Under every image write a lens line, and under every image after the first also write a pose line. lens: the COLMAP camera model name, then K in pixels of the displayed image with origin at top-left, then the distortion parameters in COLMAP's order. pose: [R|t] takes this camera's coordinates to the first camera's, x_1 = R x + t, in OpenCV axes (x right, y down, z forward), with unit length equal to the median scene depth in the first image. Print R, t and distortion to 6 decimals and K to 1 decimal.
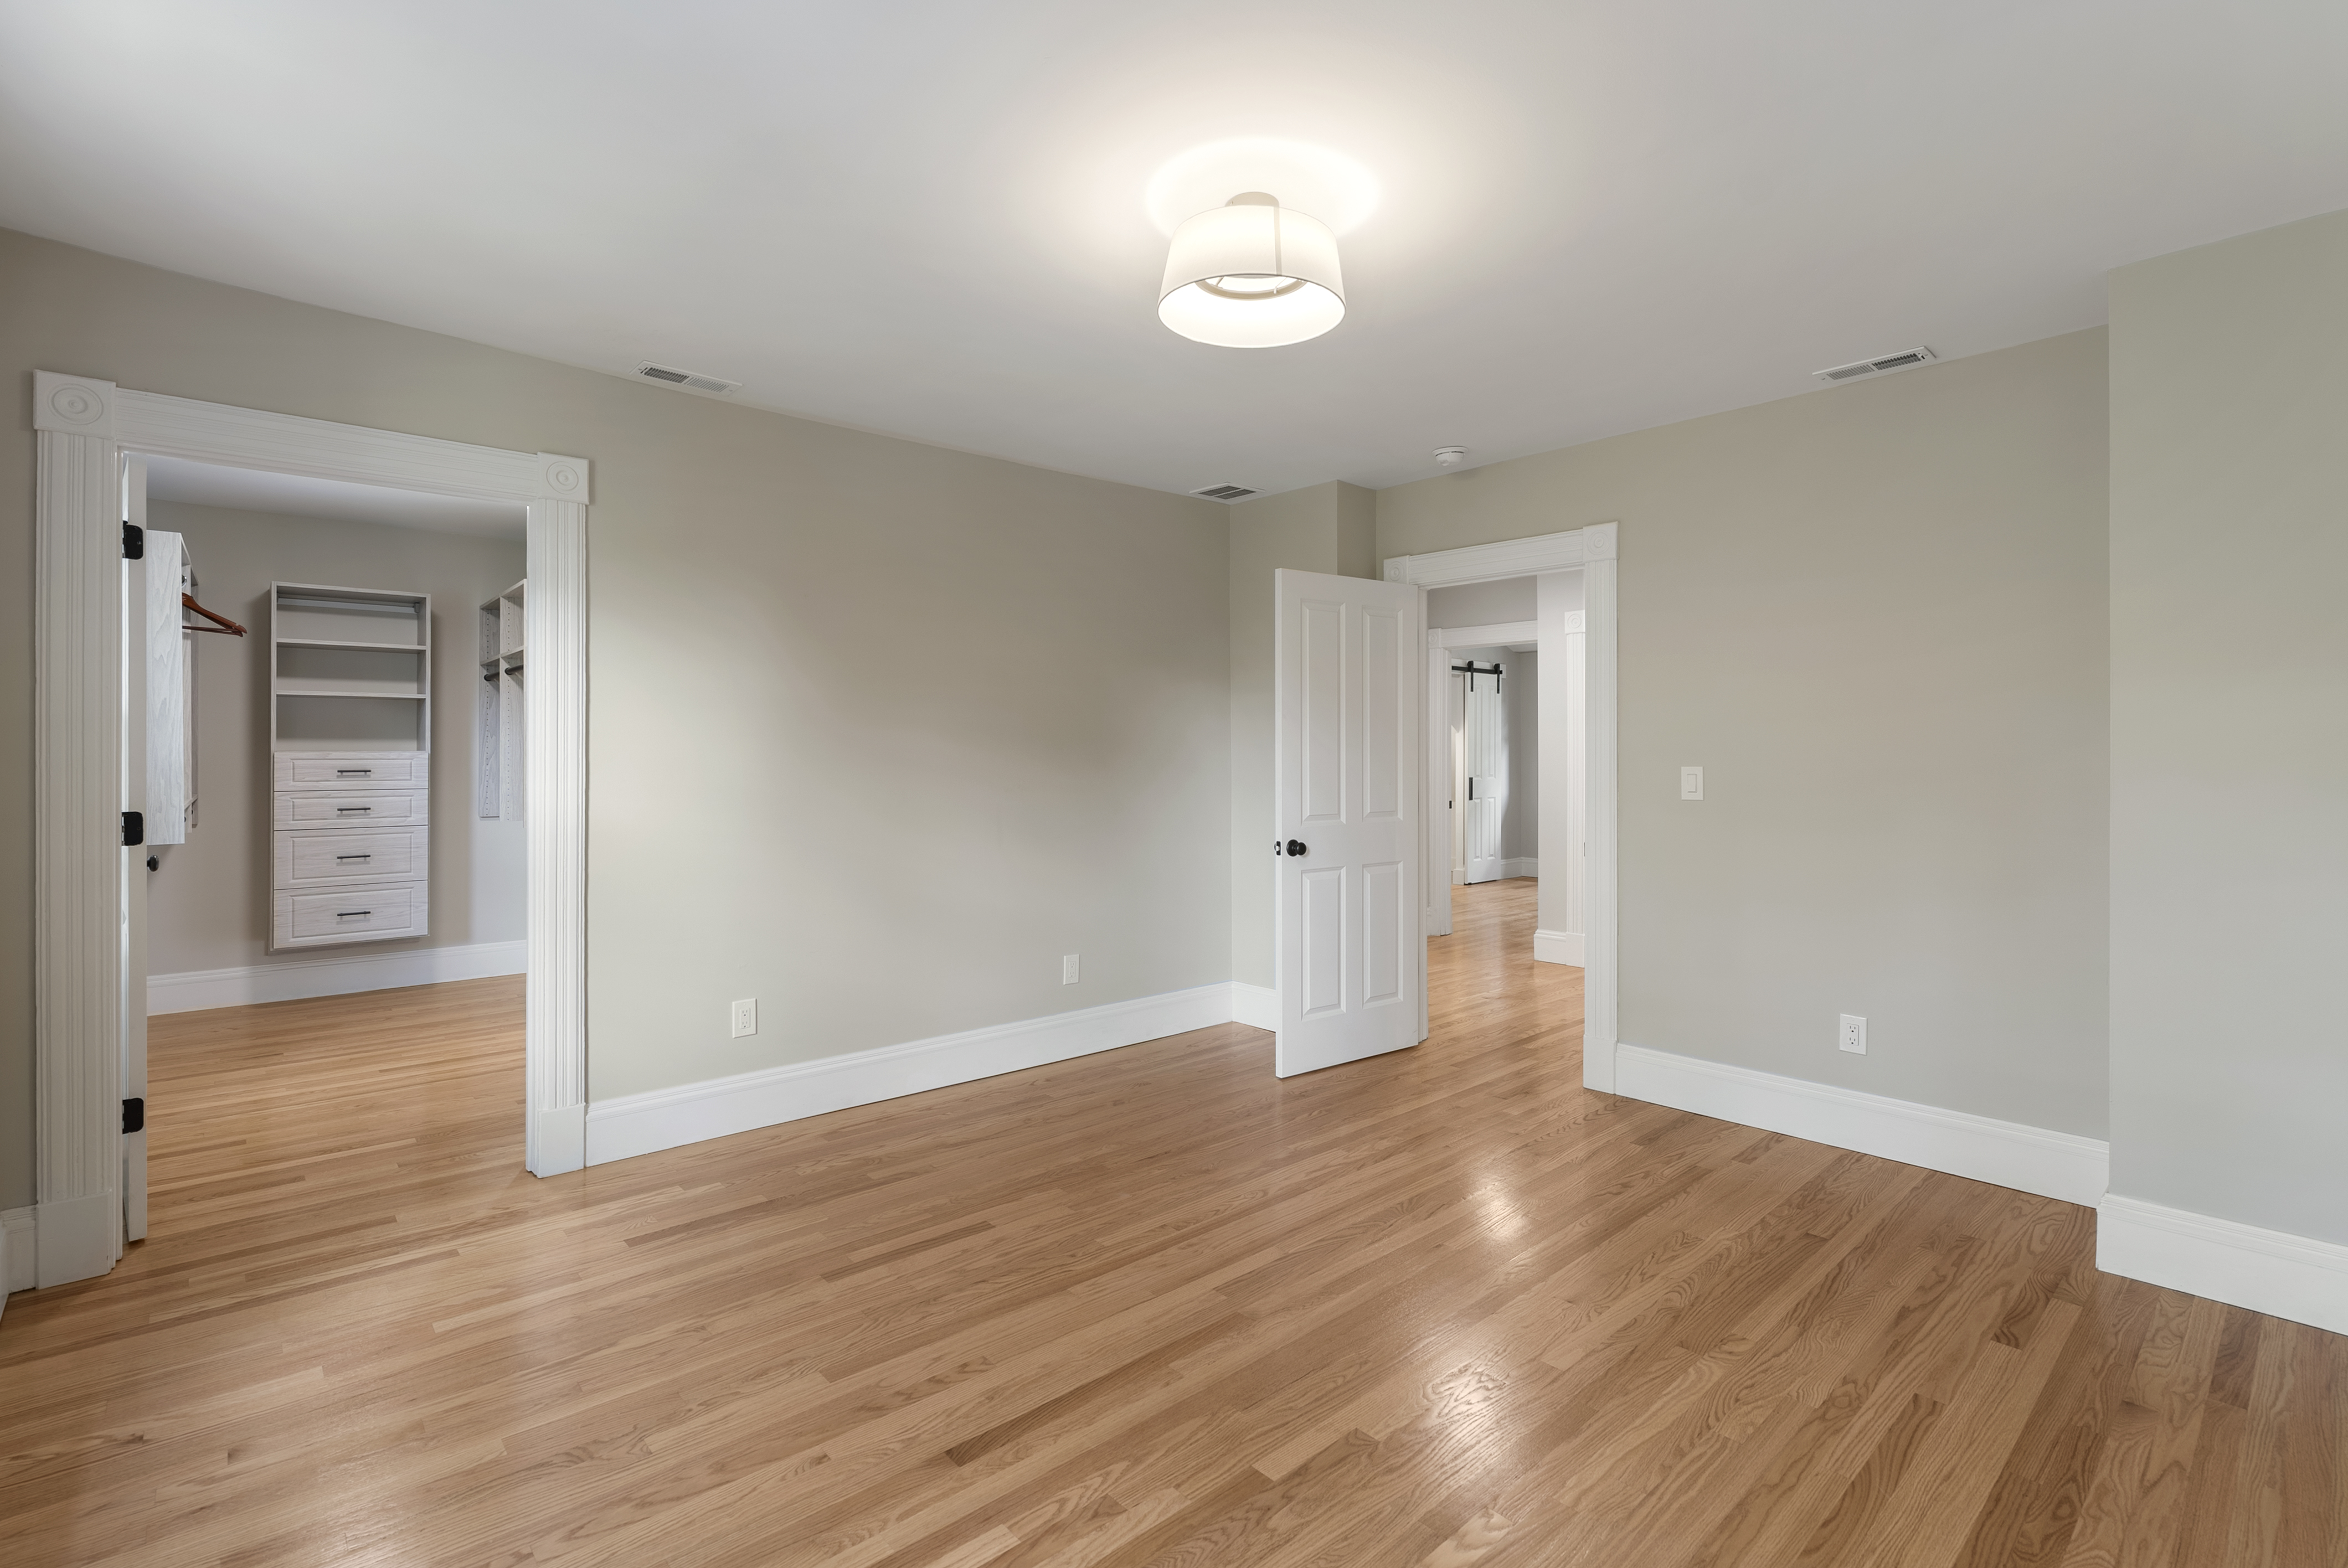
lens RADIAL K [[1071.2, 0, 1176.6], [0, 1071.2, 758.5], [0, 0, 1]] dist [-0.002661, 0.000298]
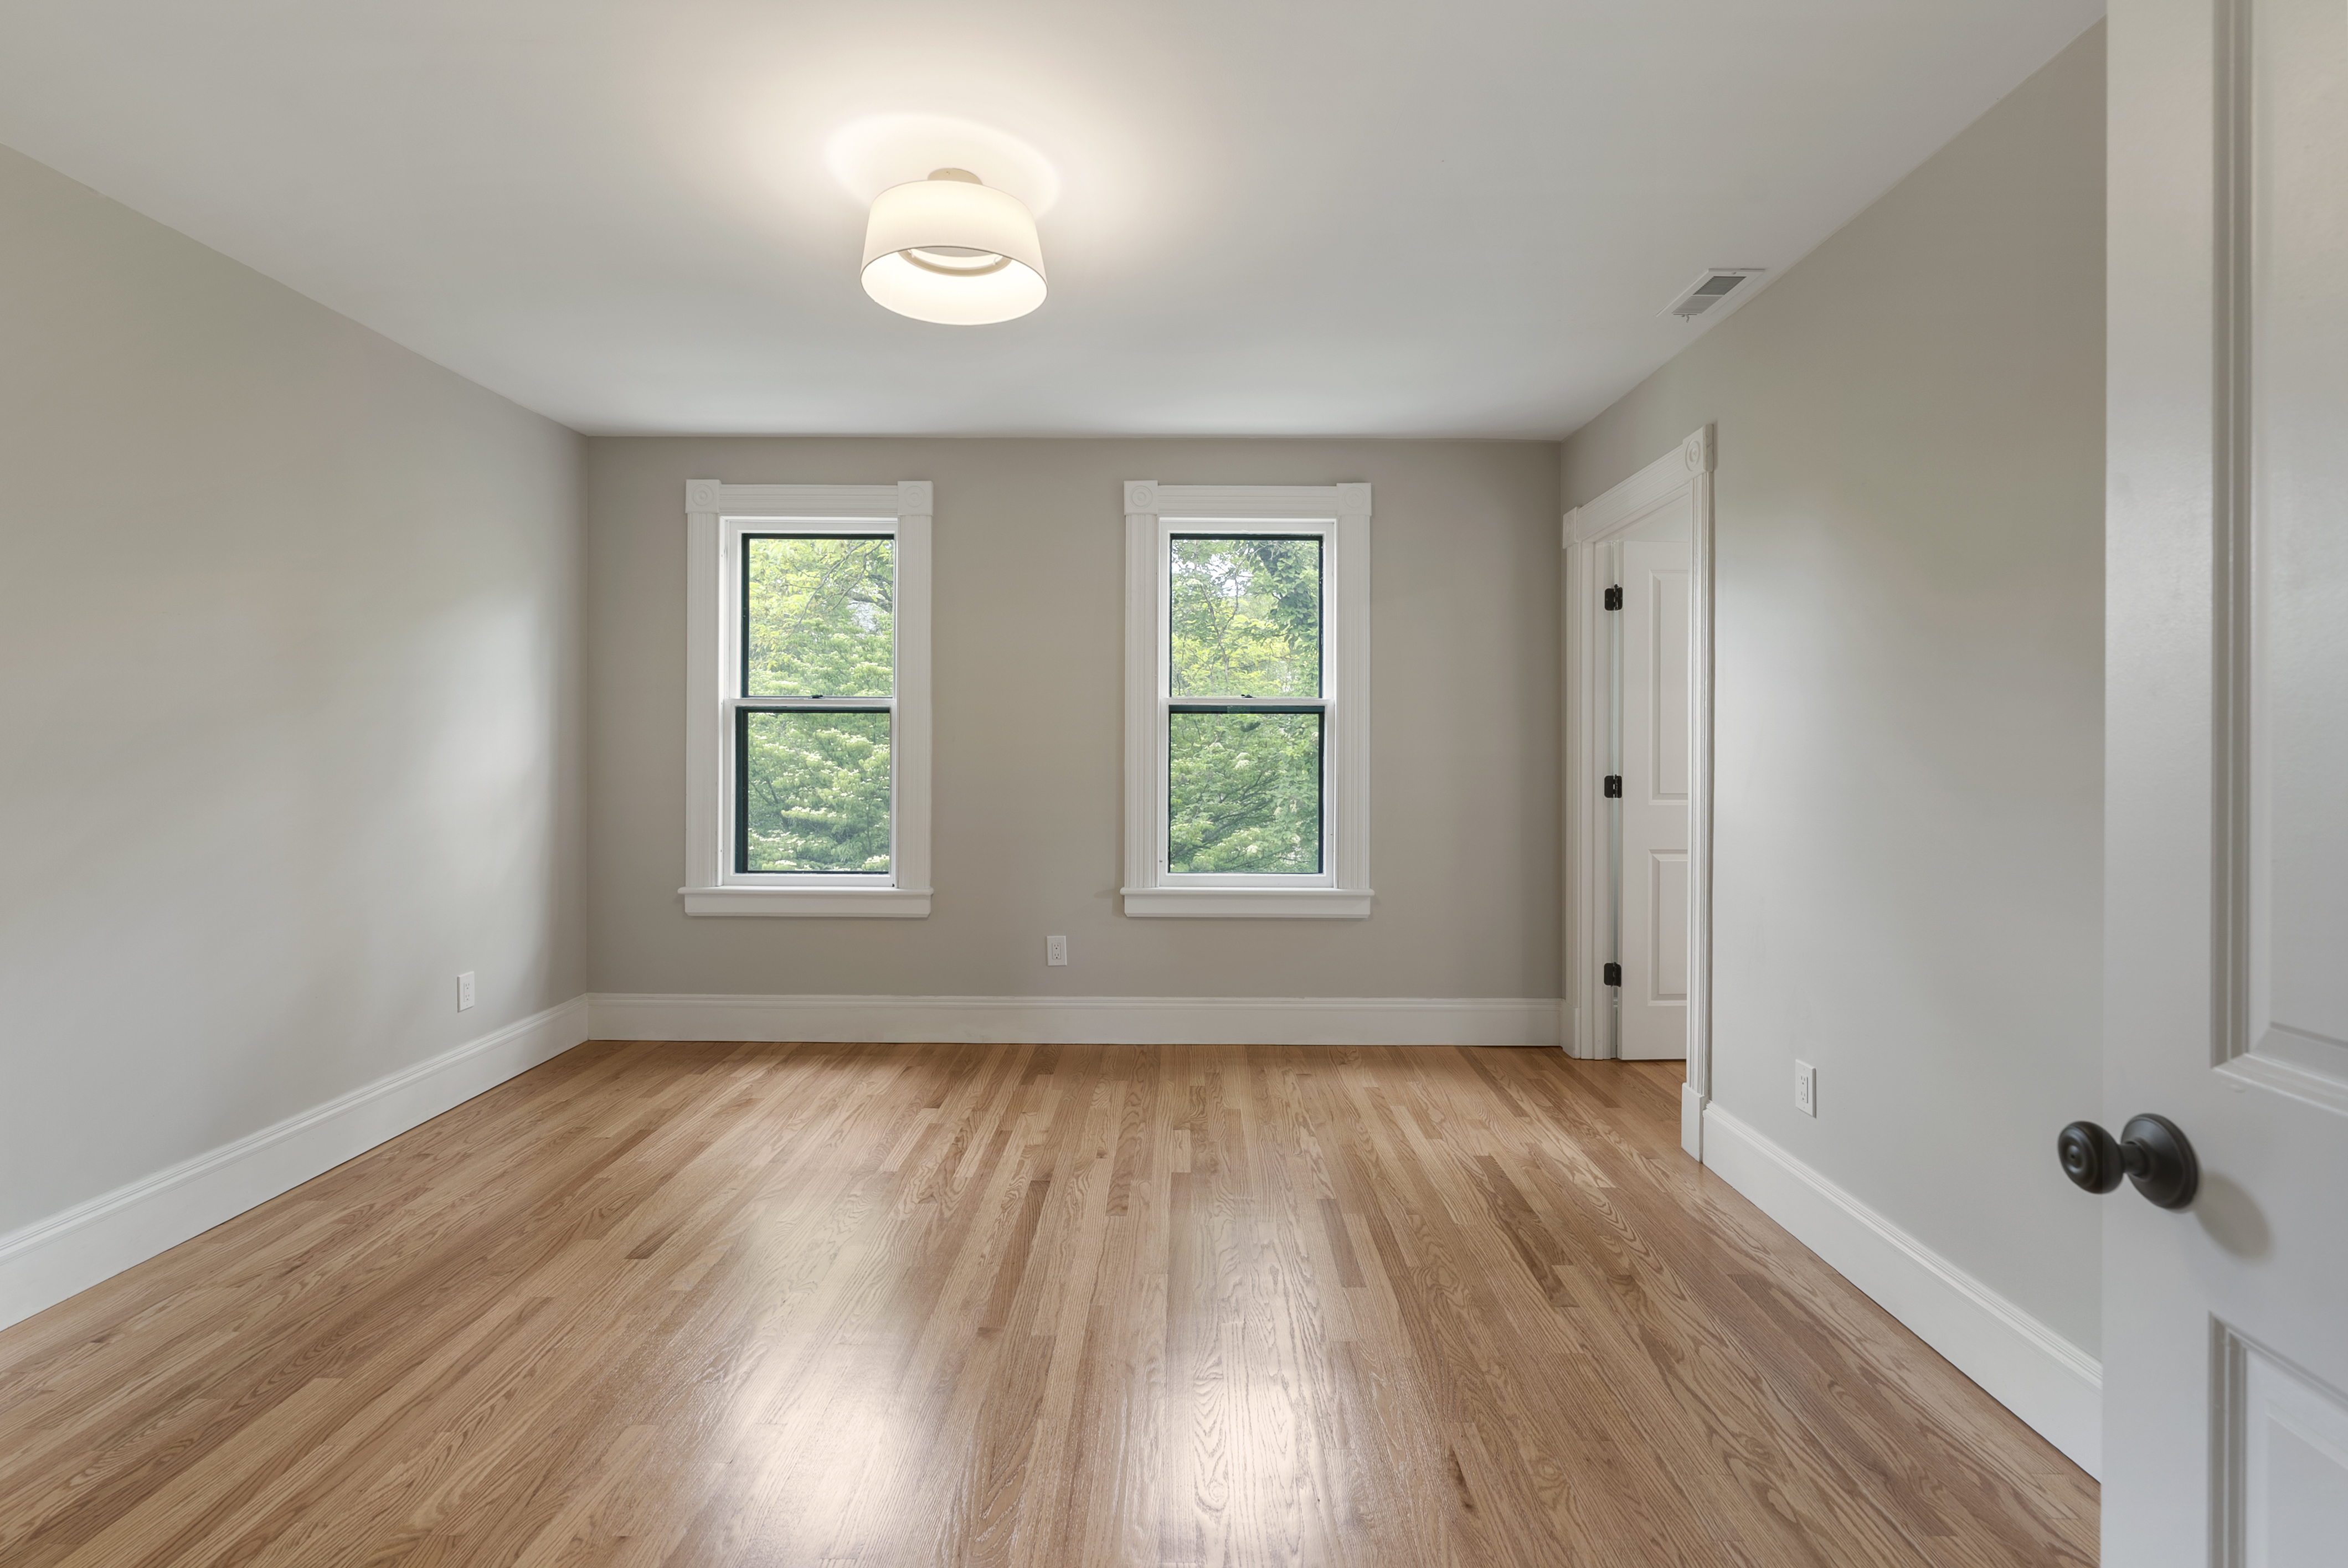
lens RADIAL K [[1071.2, 0, 1176.6], [0, 1071.2, 758.5], [0, 0, 1]] dist [-0.002661, 0.000298]
pose [[-0.681074, -0.000633, -0.732214, 0.753874], [-0.006026, 0.999971, 0.004741, 0.026478], [0.732190, 0.007641, -0.681058, 2.073944]]
